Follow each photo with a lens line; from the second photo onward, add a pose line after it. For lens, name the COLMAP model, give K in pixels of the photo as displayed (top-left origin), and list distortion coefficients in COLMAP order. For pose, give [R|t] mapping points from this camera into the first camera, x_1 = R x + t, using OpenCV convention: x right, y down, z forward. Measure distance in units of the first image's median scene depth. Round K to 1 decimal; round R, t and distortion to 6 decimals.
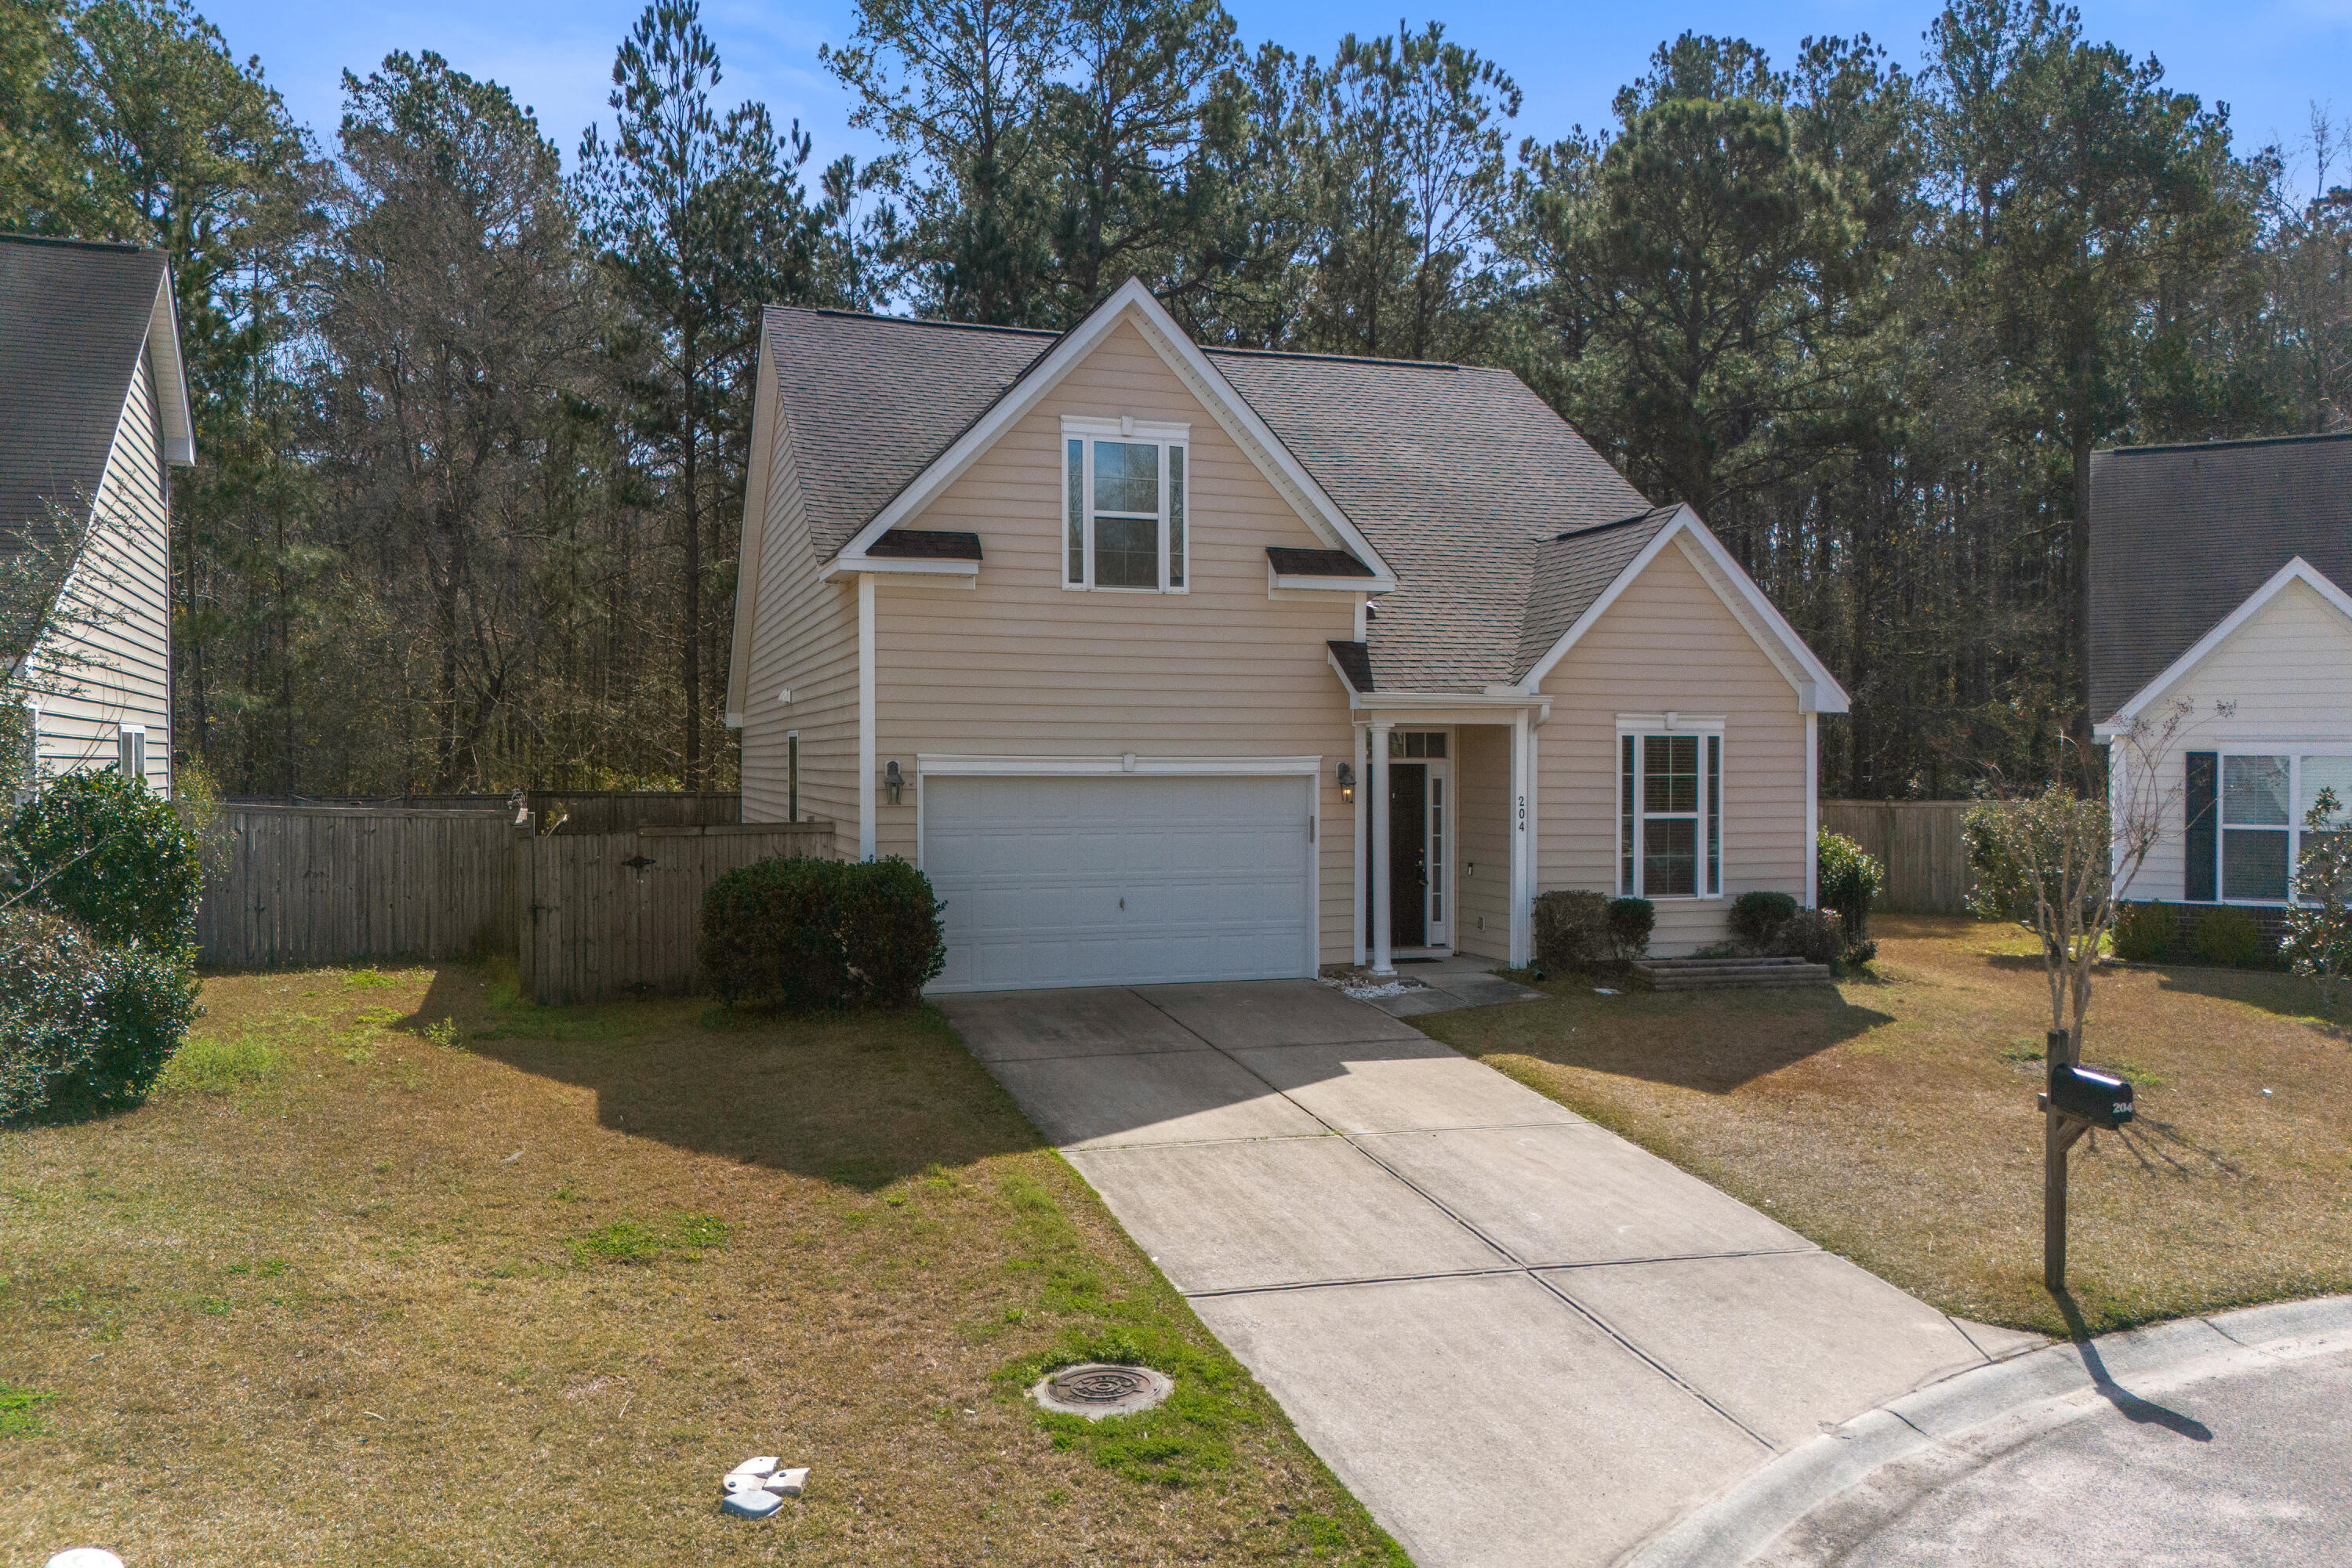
lens RADIAL K [[1919.1, 0, 1143.2], [0, 1919.1, 790.5], [0, 0, 1]] dist [0.103076, -0.102389]
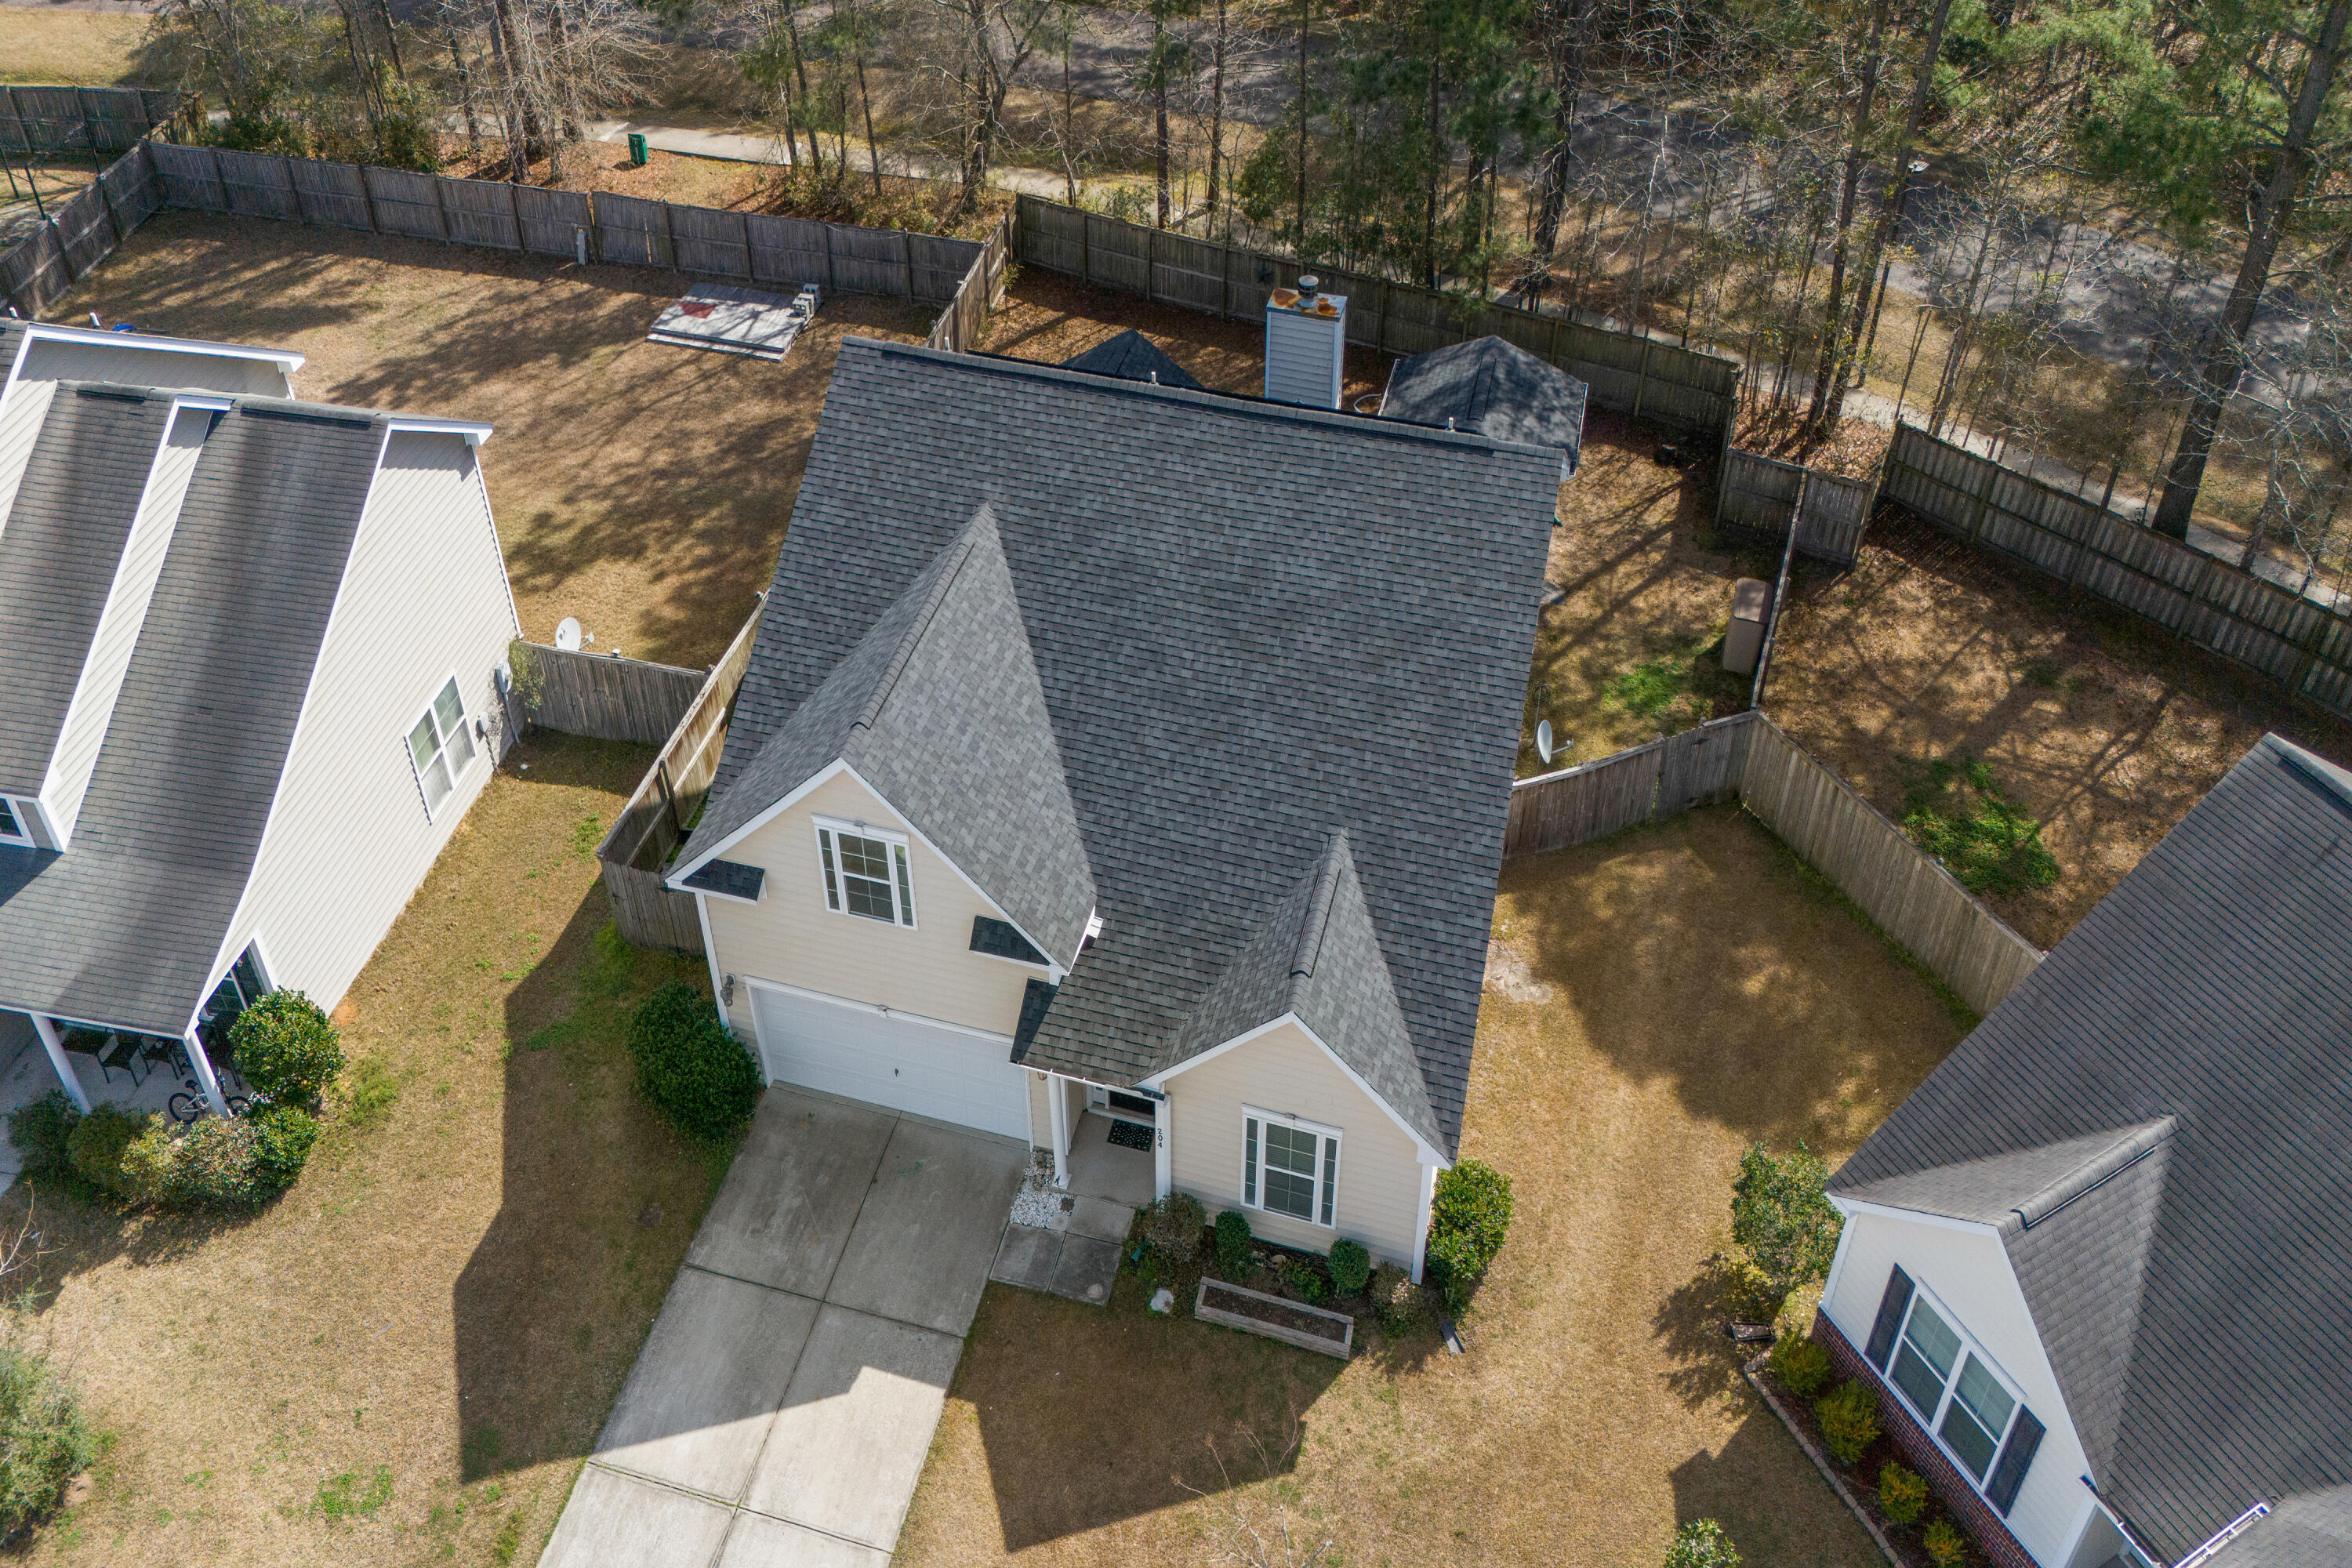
lens RADIAL K [[1961.7, 0, 1154.9], [0, 1961.7, 686.4], [0, 0, 1]] dist [0.108814, -0.118642]
pose [[0.798200, 0.356949, -0.485247, 0.739311], [0.009262, 0.798165, 0.602368, -1.038211], [0.602321, -0.485304, 0.633789, 0.327526]]
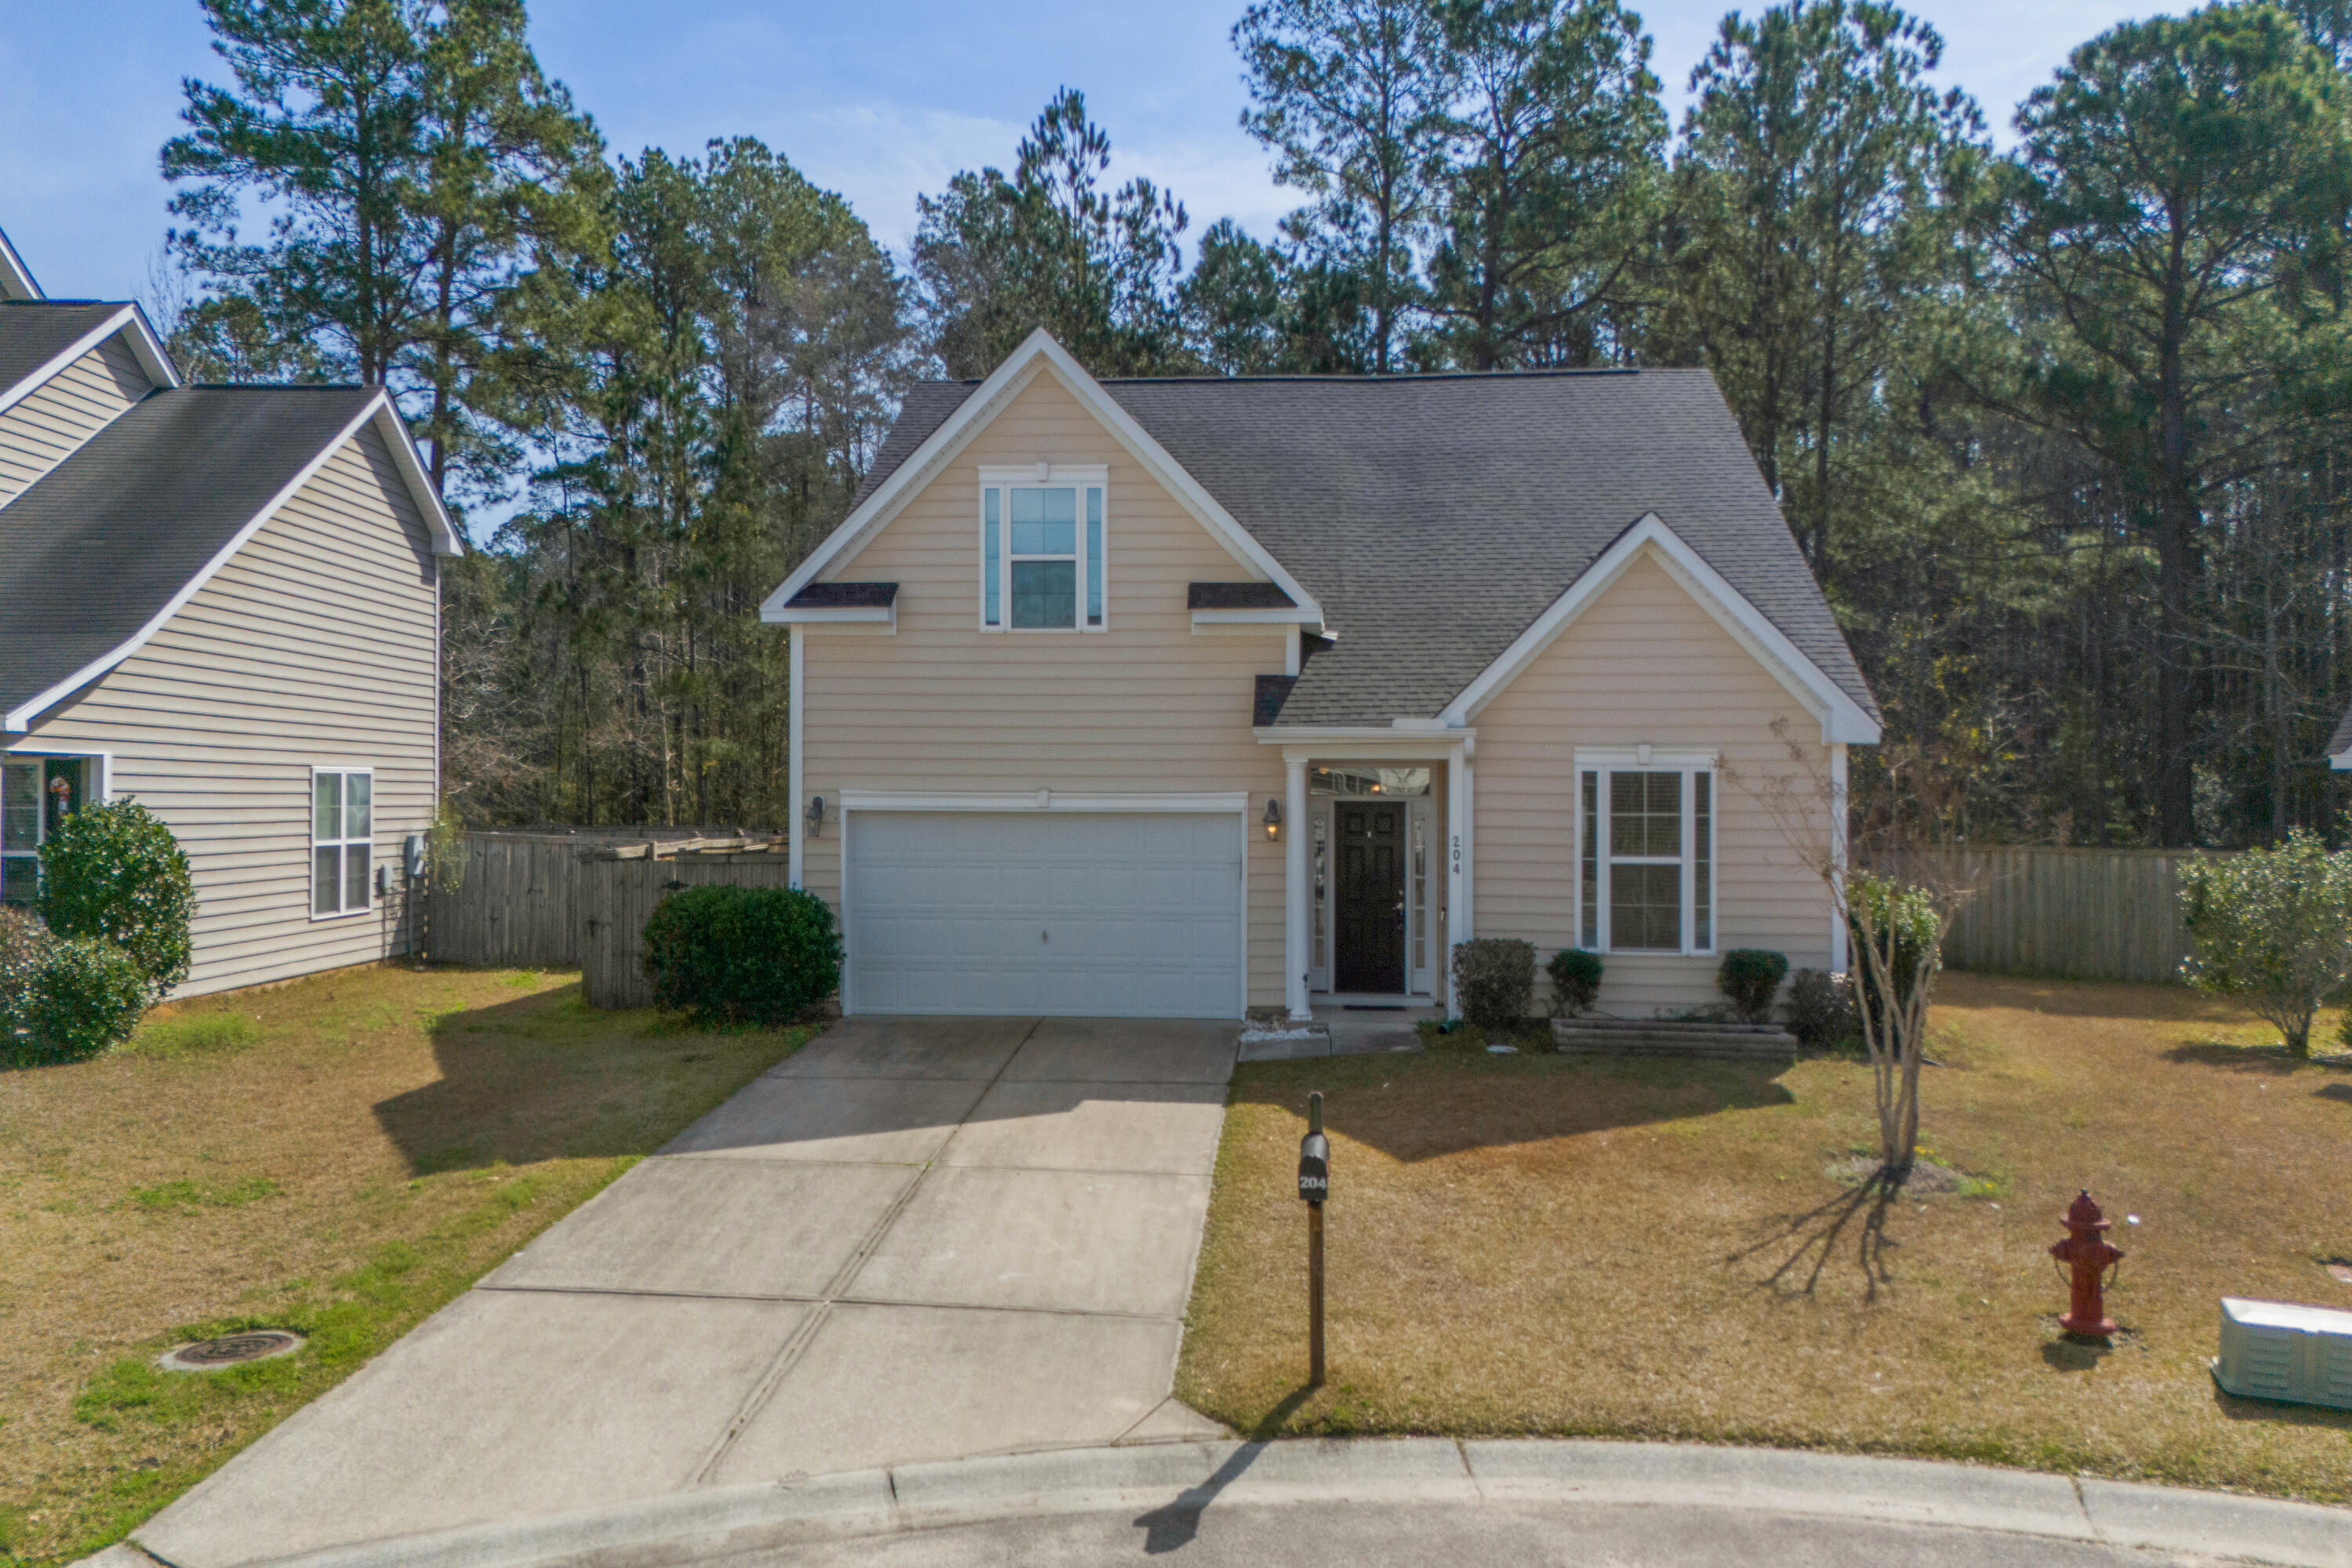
lens RADIAL K [[1919.1, 0, 1143.2], [0, 1919.1, 790.5], [0, 0, 1]] dist [0.103076, -0.102389]
pose [[0.901218, 0.001503, -0.433362, 0.482694], [-0.010208, 0.999790, -0.017760, -0.001044], [0.433245, 0.020430, 0.901045, 0.098826]]
